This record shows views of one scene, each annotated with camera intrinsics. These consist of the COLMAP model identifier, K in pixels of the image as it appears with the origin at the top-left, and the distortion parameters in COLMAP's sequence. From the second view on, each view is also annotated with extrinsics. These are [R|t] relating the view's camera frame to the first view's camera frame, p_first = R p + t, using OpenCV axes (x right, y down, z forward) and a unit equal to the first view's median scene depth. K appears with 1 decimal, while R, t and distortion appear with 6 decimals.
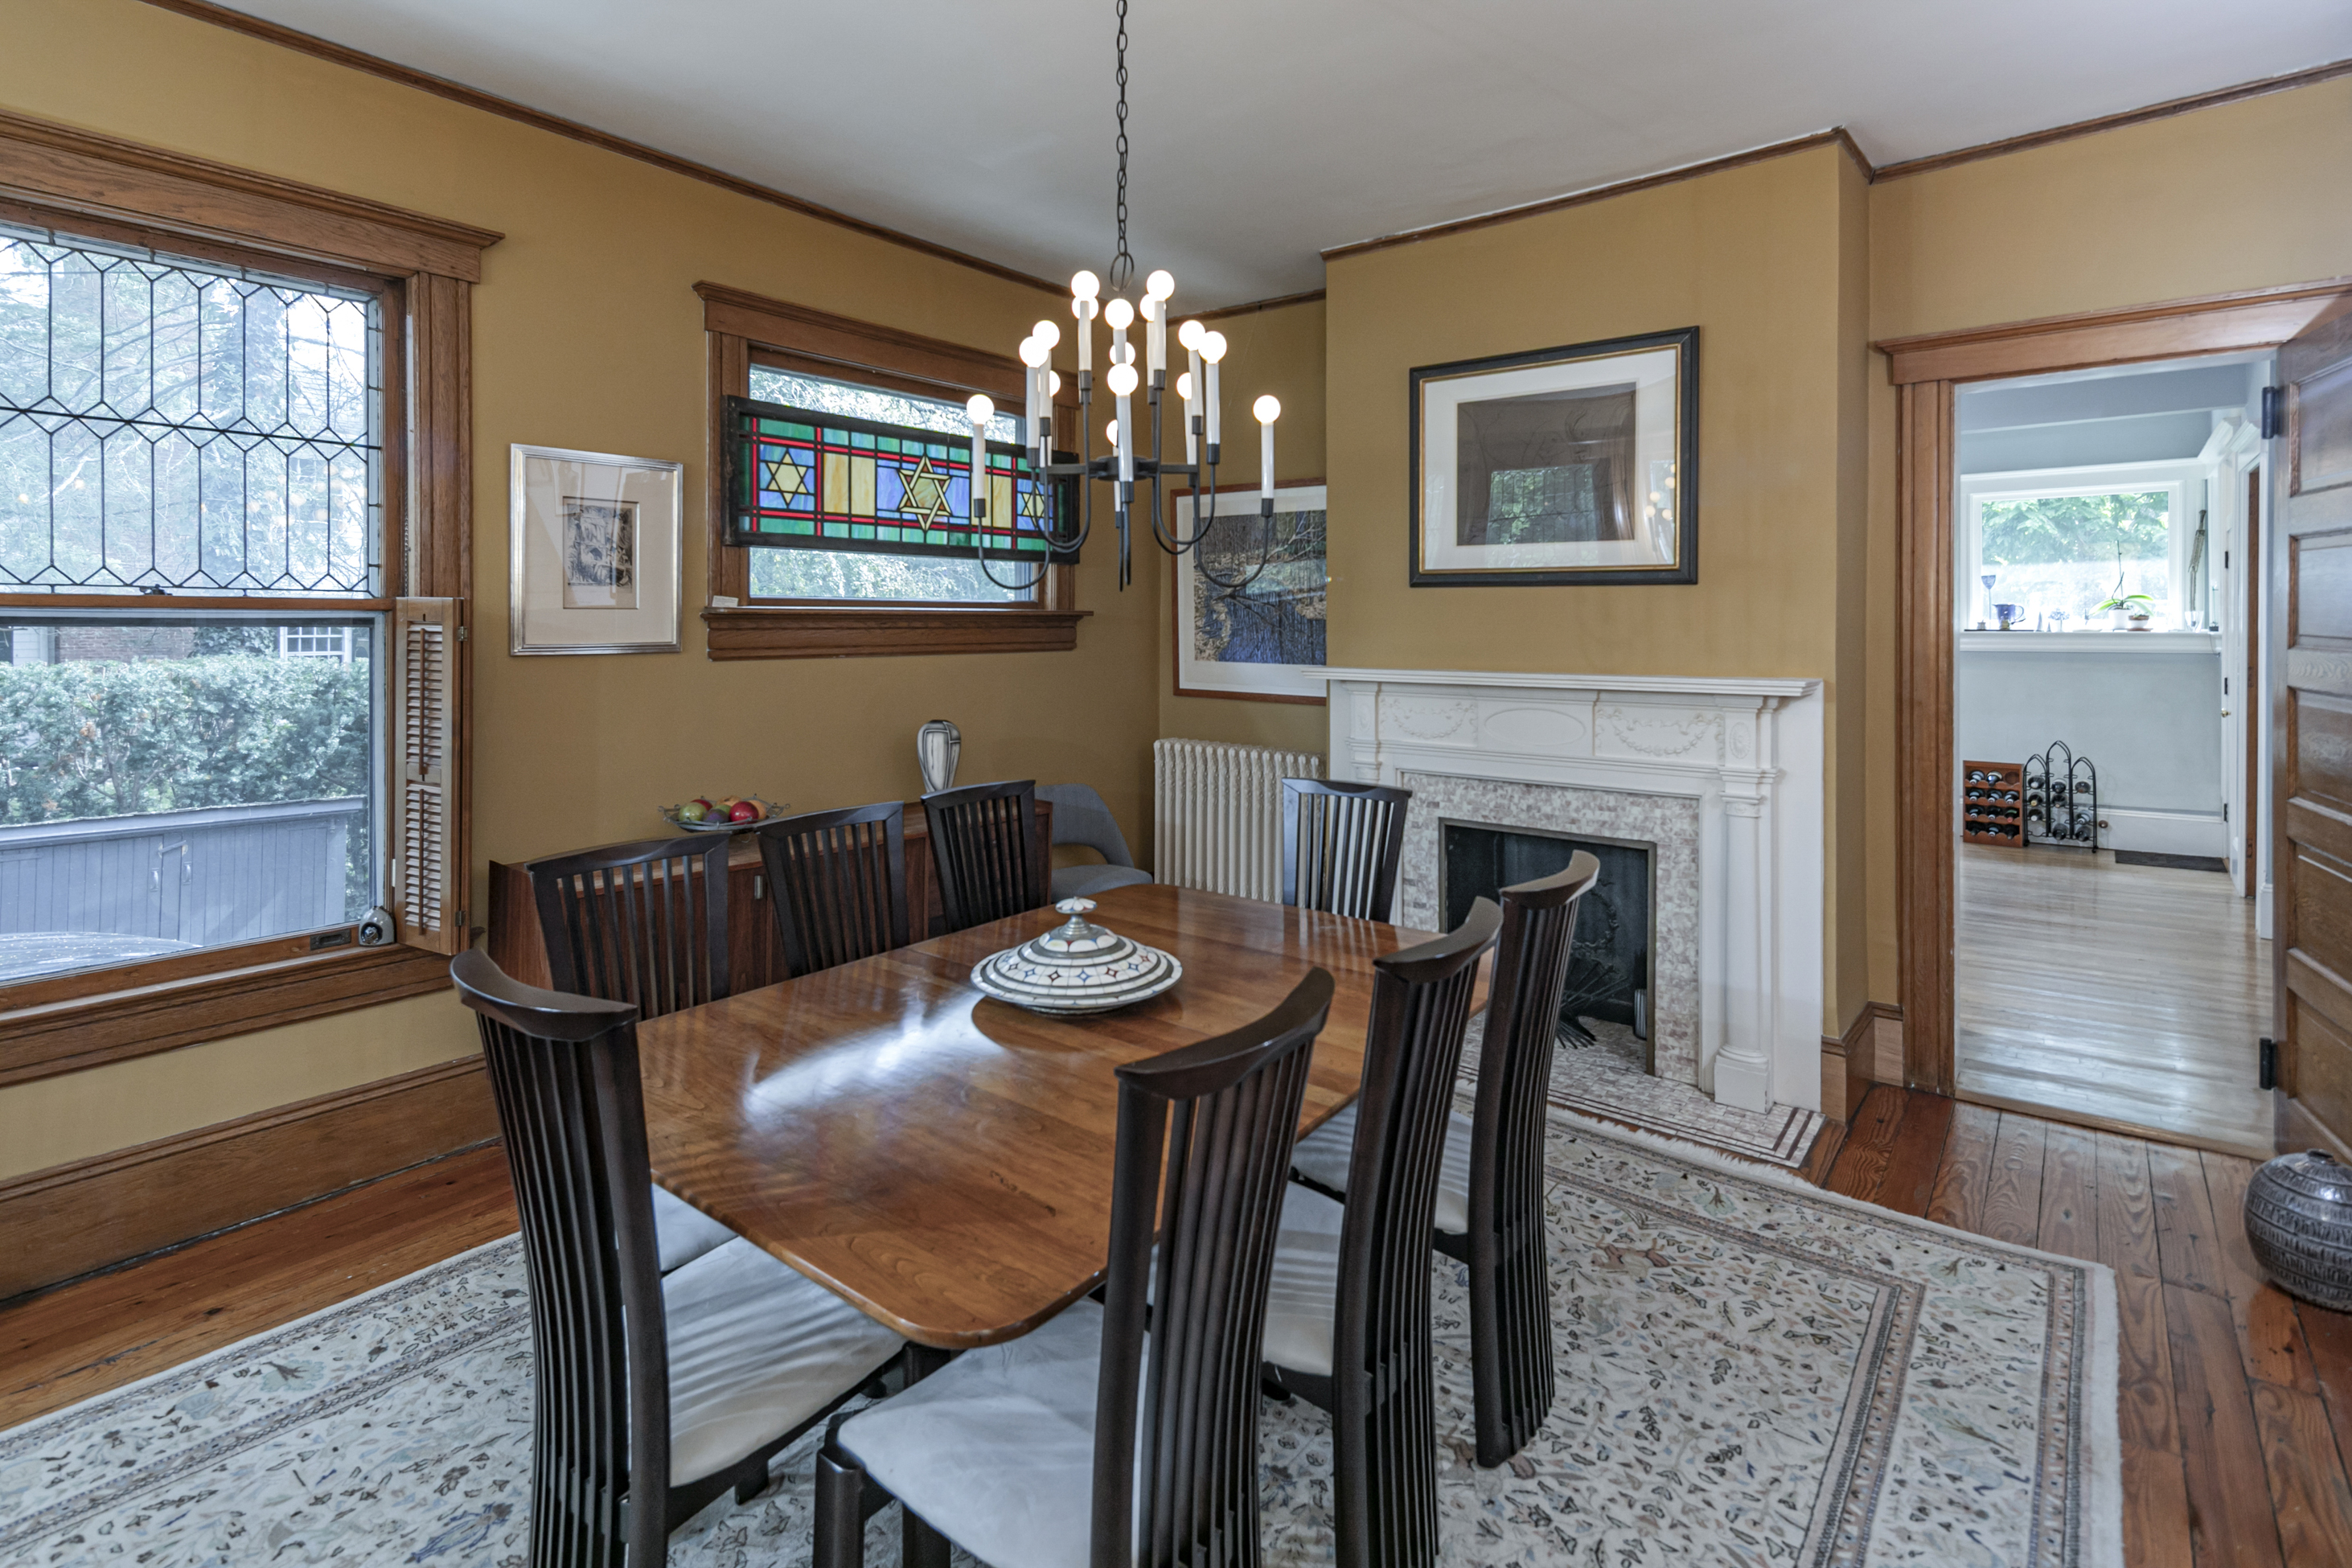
lens RADIAL K [[1135.3, 0, 1165.0], [0, 1135.3, 643.3], [0, 0, 1]] dist [0.019076, -0.007800]
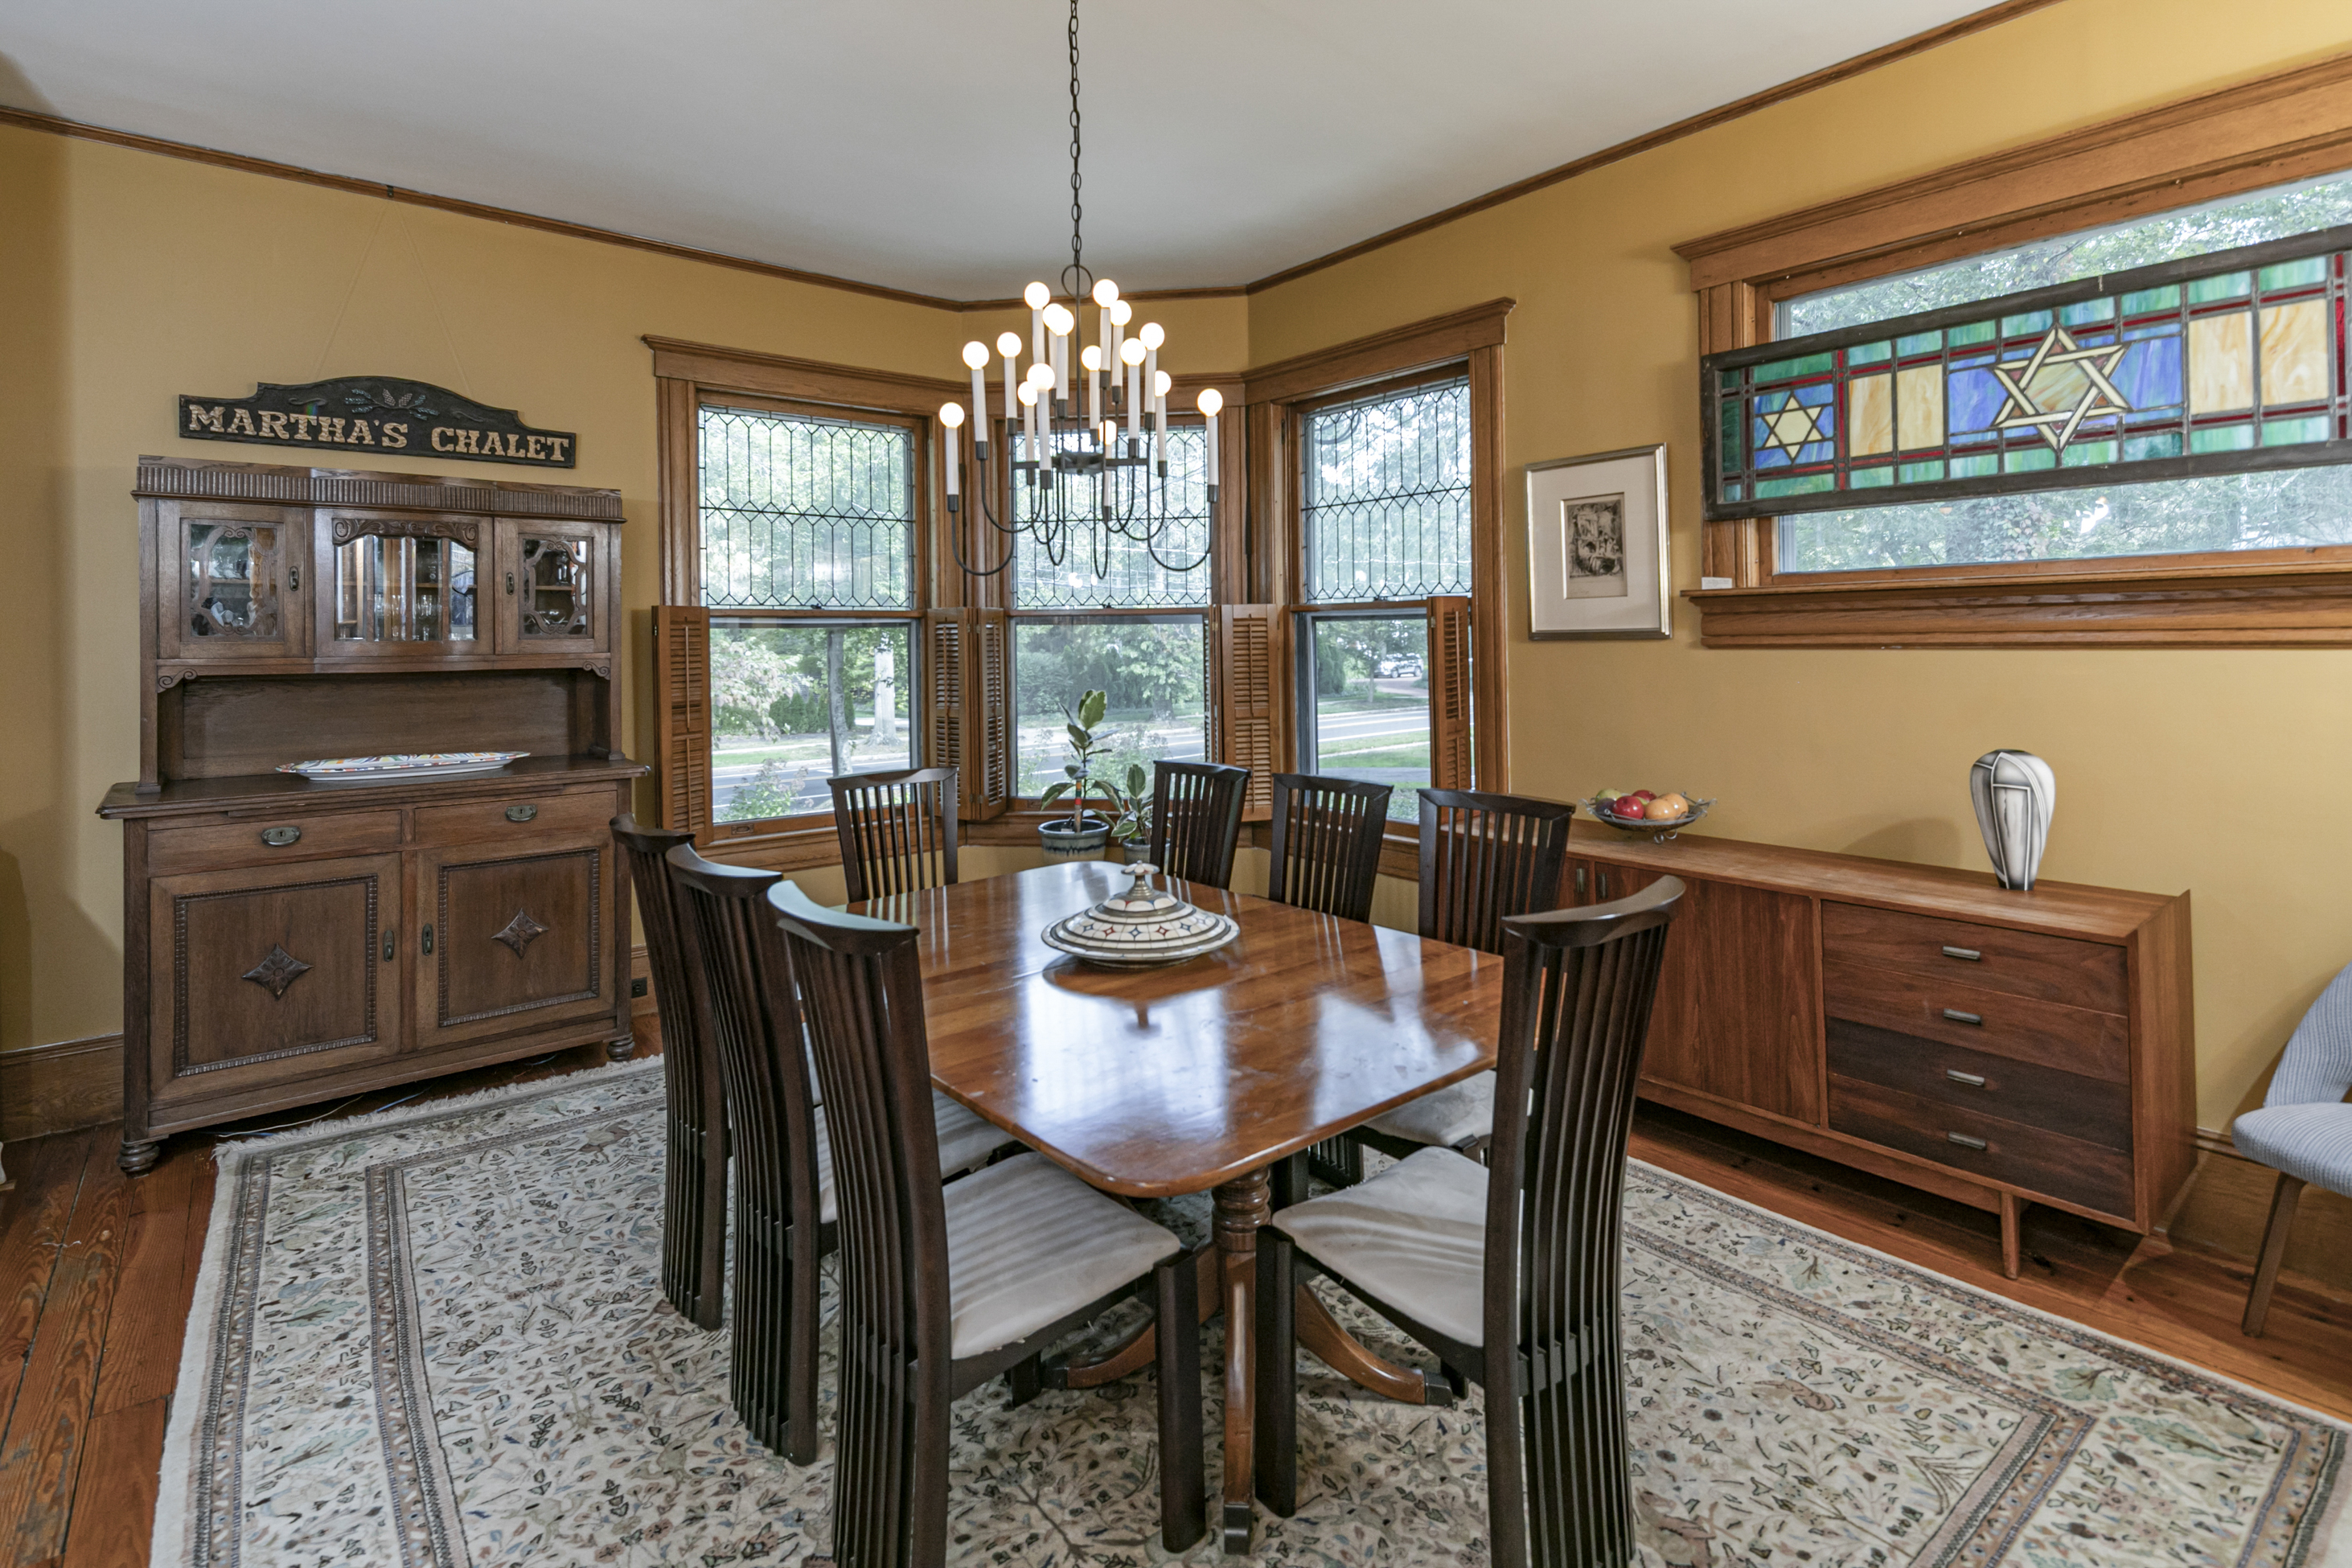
lens RADIAL K [[1154.9, 0, 1158.3], [0, 1154.9, 632.3], [0, 0, 1]] dist [0.019657, -0.007851]
pose [[-0.235807, -0.005328, -0.971785, 0.574054], [-0.007602, 0.999964, -0.003637, 0.008311], [0.971770, 0.006530, -0.235839, 0.740713]]
